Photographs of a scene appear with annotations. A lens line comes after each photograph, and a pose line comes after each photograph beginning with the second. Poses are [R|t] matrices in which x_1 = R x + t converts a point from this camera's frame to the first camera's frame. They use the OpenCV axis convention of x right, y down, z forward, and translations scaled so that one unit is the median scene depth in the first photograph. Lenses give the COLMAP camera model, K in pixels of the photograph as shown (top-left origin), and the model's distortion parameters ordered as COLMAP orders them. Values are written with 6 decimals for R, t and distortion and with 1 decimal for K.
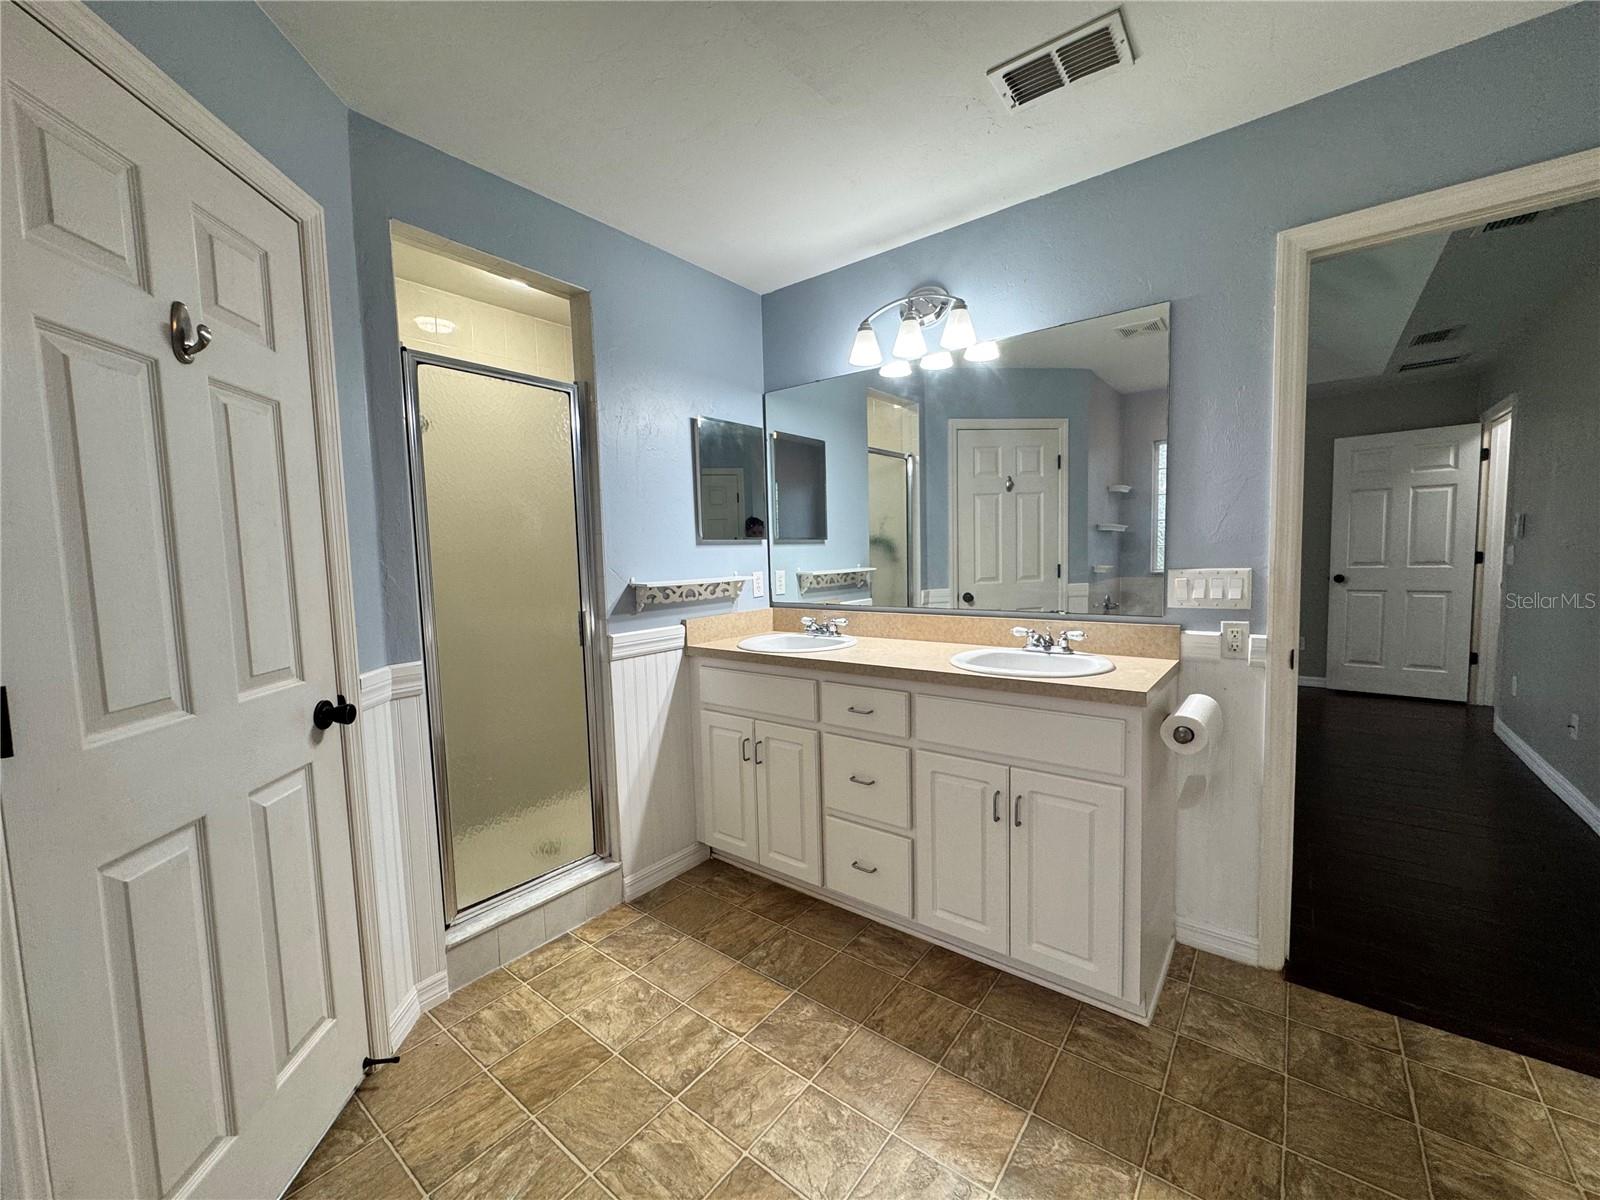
lens RADIAL K [[639.1, 0, 799.0], [0, 639.1, 602.8], [0, 0, 1]] dist [-0.004326, -0.001780]
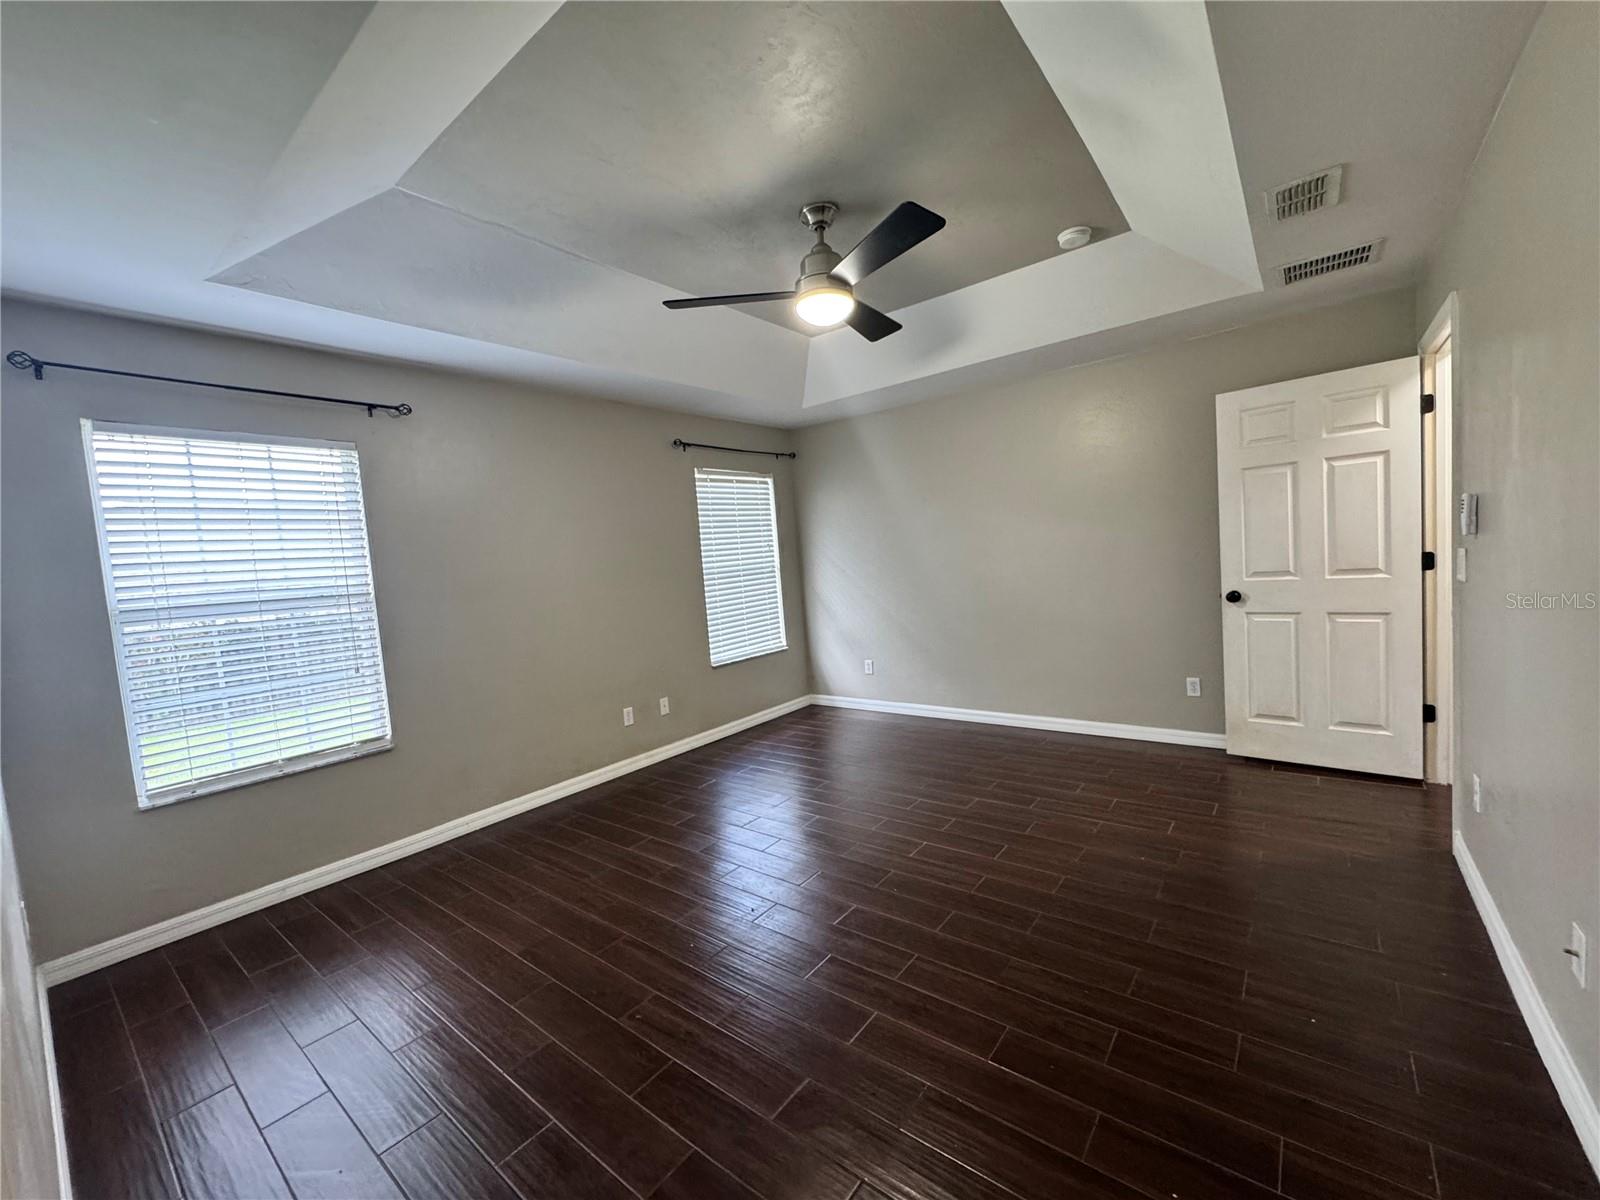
lens RADIAL K [[639.1, 0, 811.2], [0, 639.1, 600.2], [0, 0, 1]] dist [-0.004326, -0.001780]
pose [[0.999042, -0.043747, -0.001062, 0.427958], [0.043733, 0.998983, -0.010943, -0.050804], [0.001540, 0.010886, 0.999940, 0.338146]]
